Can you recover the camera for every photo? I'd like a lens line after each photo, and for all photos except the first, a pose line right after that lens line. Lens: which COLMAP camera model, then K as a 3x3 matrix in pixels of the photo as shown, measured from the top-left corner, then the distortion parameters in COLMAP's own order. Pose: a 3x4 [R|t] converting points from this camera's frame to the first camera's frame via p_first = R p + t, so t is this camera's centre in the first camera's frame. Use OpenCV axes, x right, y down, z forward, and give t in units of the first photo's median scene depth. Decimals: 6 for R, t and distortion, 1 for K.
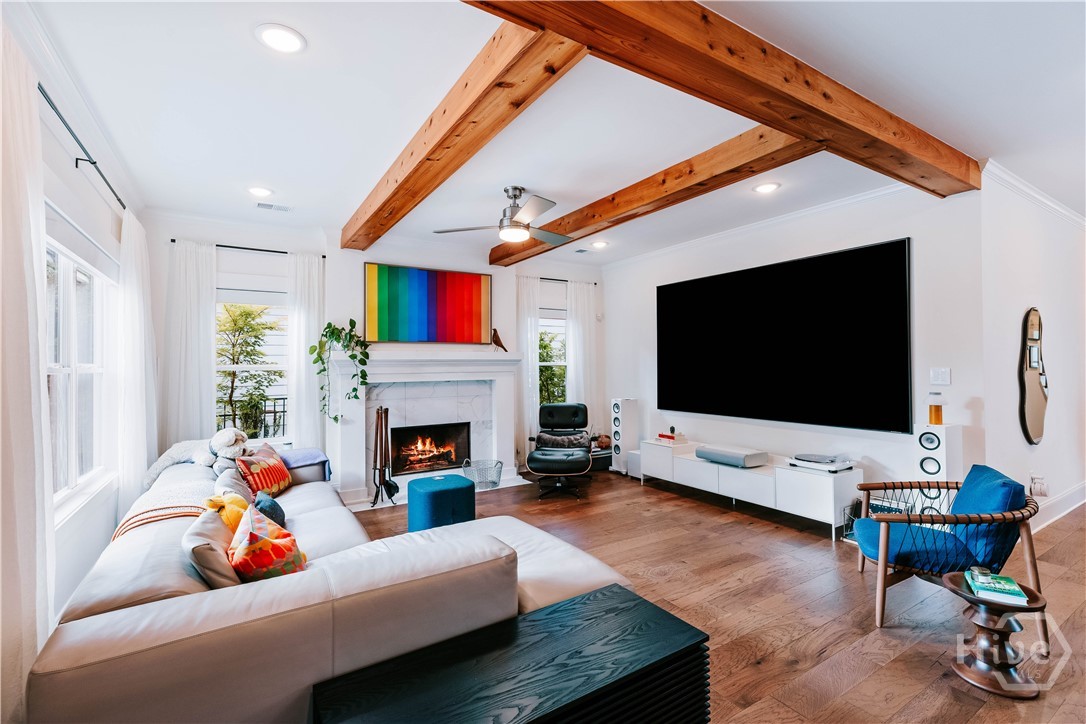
lens RADIAL K [[492.3, 0, 536.7], [0, 492.3, 361.9], [0, 0, 1]] dist [0.003083, 0.000341]
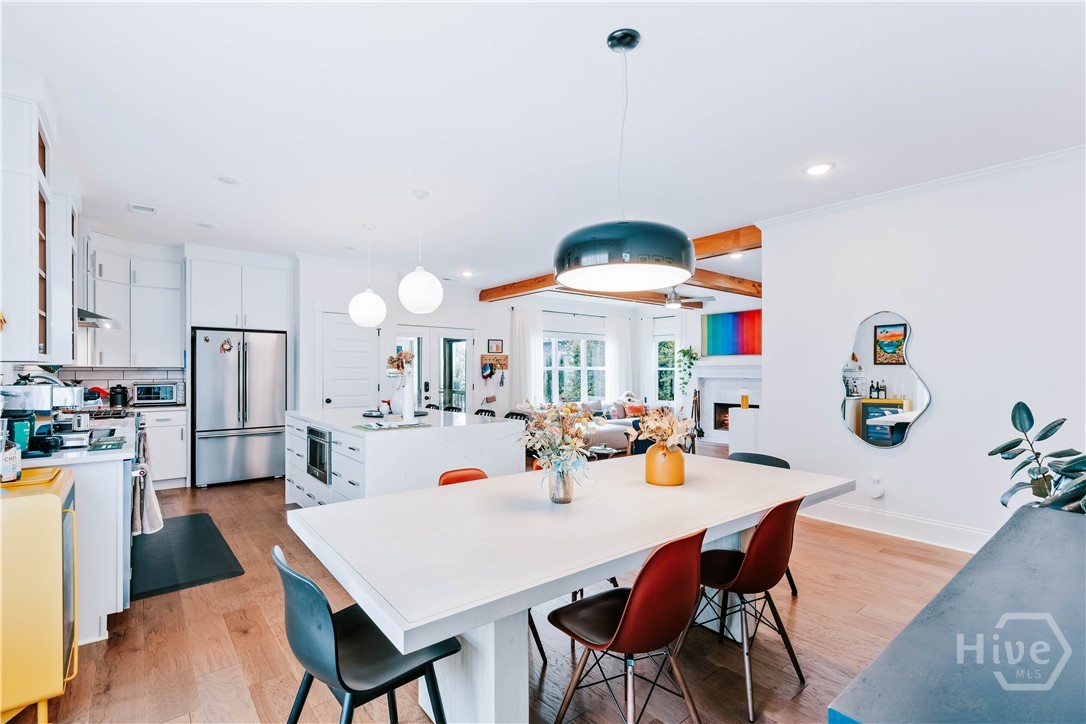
lens RADIAL K [[492.3, 0, 546.0], [0, 492.3, 371.6], [0, 0, 1]] dist [0.003083, 0.000341]
pose [[0.140600, 0.009504, -0.990021, 1.373429], [-0.000461, 0.999954, 0.009534, 0.001272], [0.990066, -0.000884, 0.140598, 0.121546]]
